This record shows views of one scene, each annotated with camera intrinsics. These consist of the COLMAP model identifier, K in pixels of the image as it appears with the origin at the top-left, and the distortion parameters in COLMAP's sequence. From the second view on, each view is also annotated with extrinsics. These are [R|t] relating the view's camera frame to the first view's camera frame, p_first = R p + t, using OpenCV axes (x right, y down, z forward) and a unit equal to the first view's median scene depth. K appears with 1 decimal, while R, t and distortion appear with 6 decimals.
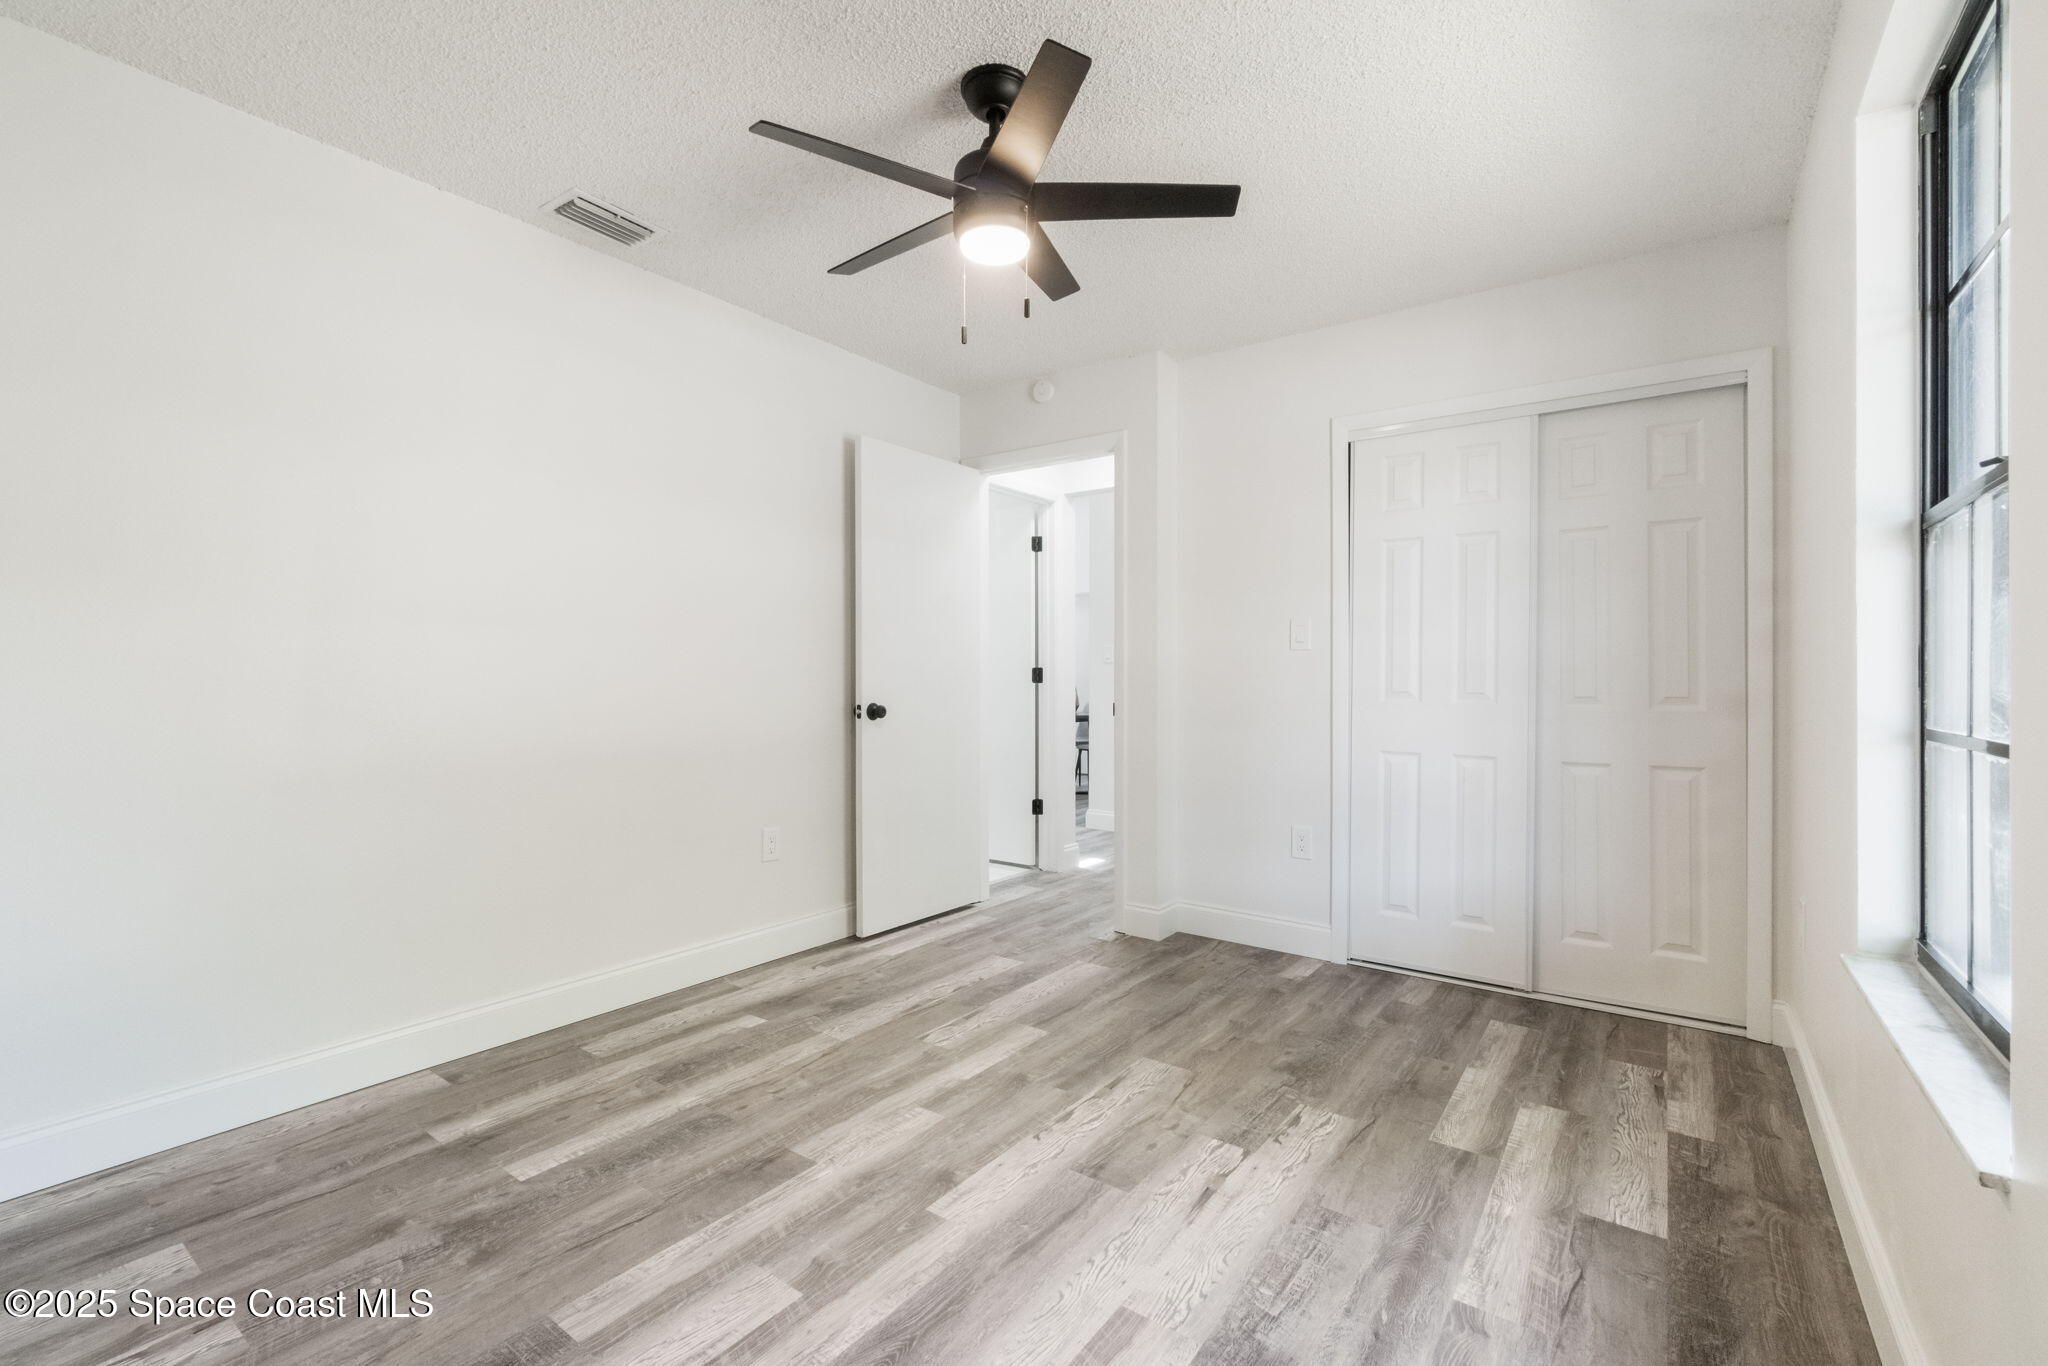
lens RADIAL K [[896.0, 0, 1024.0], [0, 896.0, 683.0], [0, 0, 1]] dist [-0.004411, 0.000160]
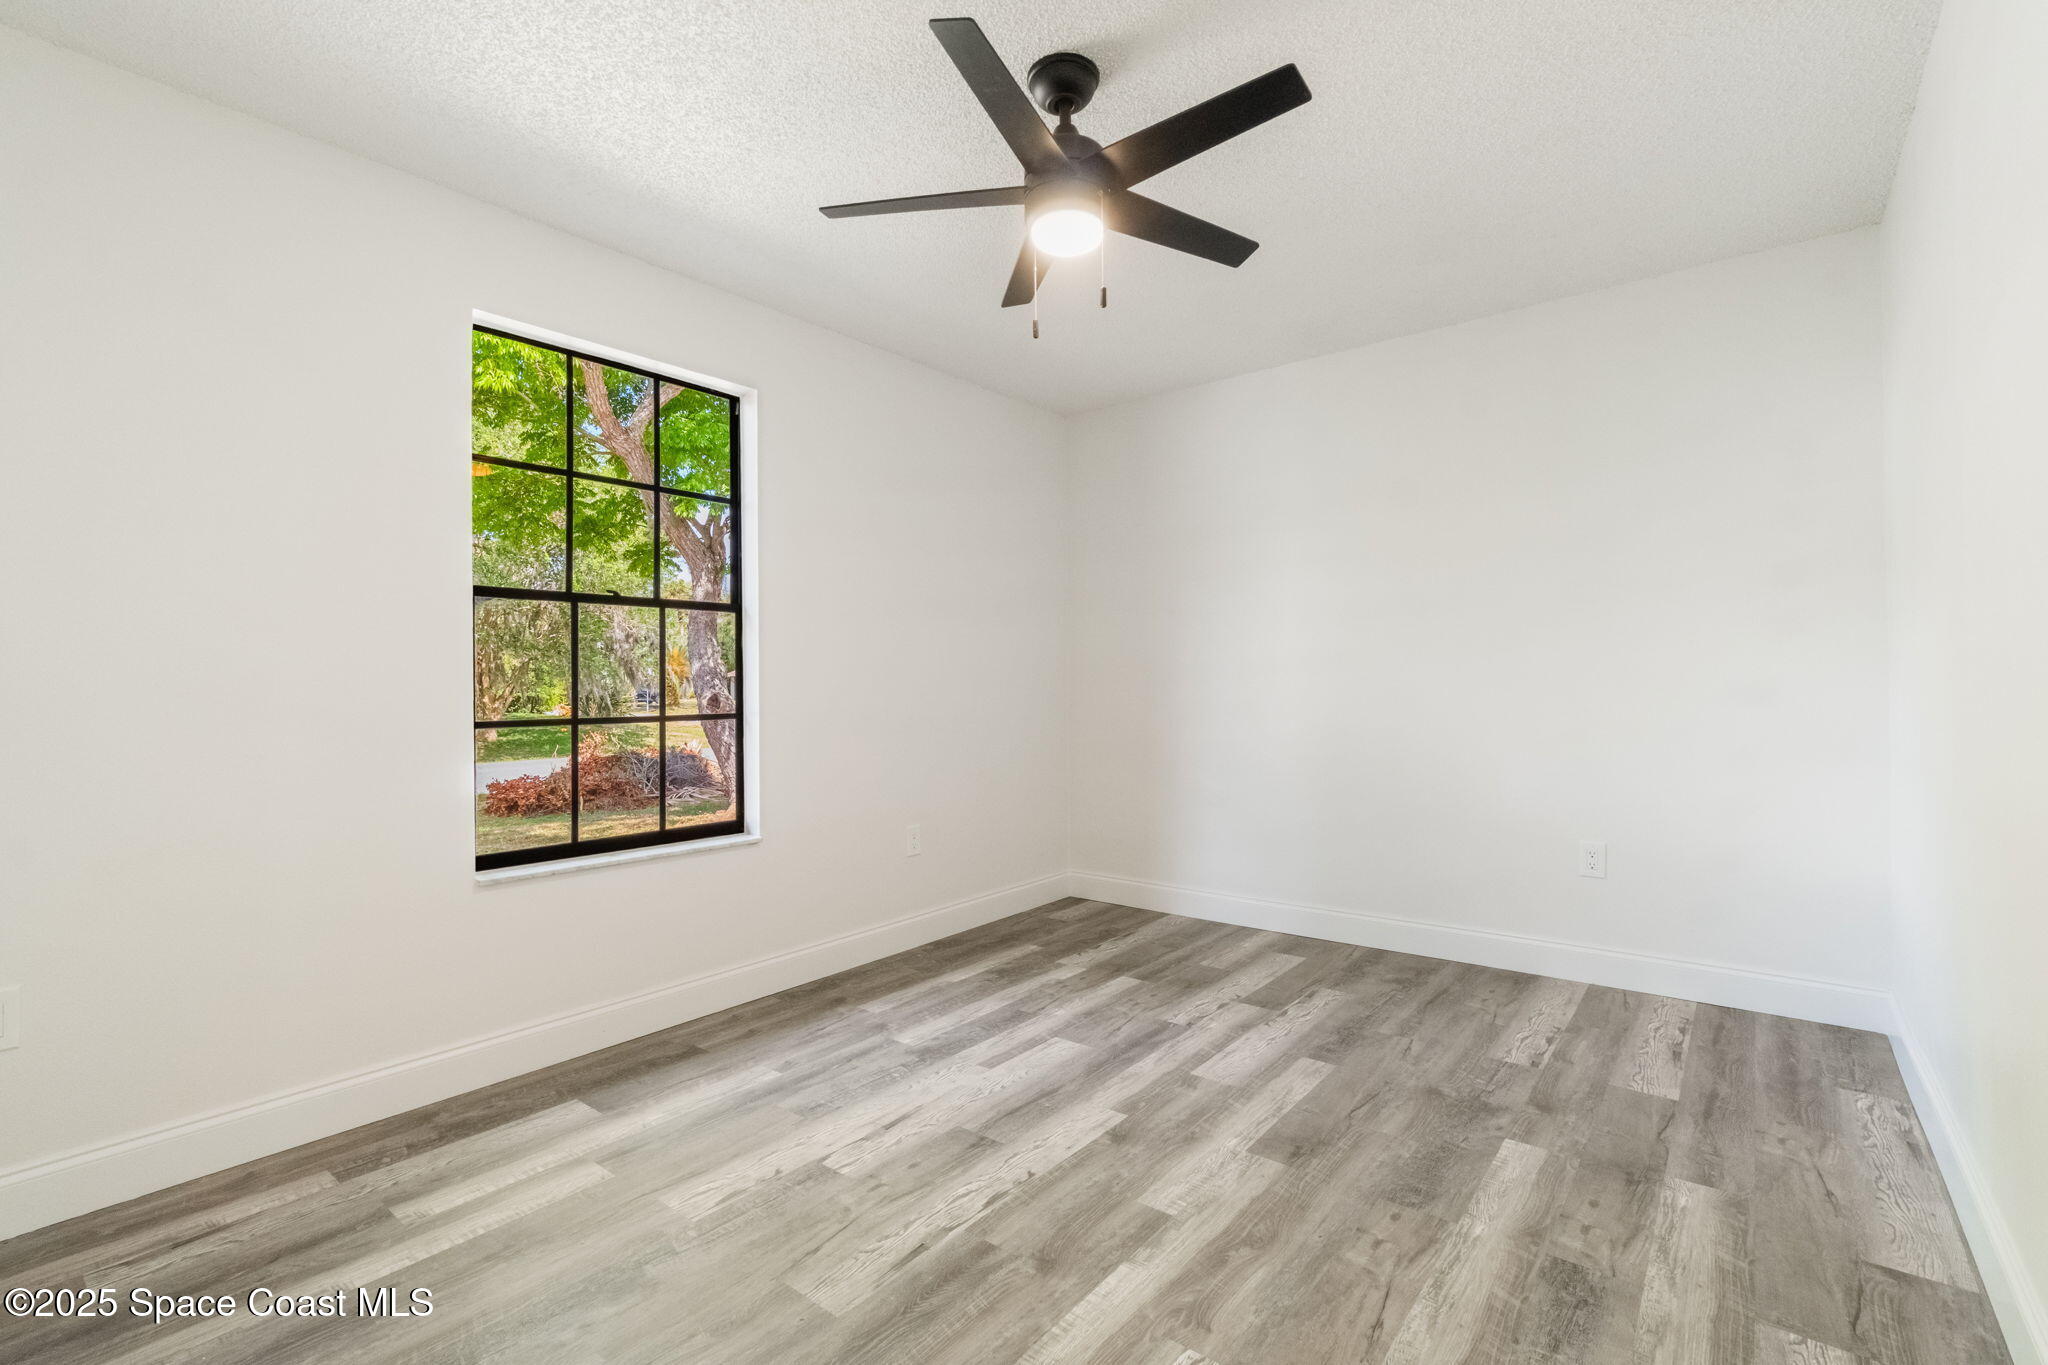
lens RADIAL K [[896.0, 0, 1024.0], [0, 896.0, 682.5], [0, 0, 1]] dist [-0.004411, 0.000160]
pose [[-0.998686, 0.007844, 0.050653, -0.030592], [0.007842, 0.999969, -0.000247, -0.005967], [-0.050653, 0.000151, -0.998716, 1.994037]]
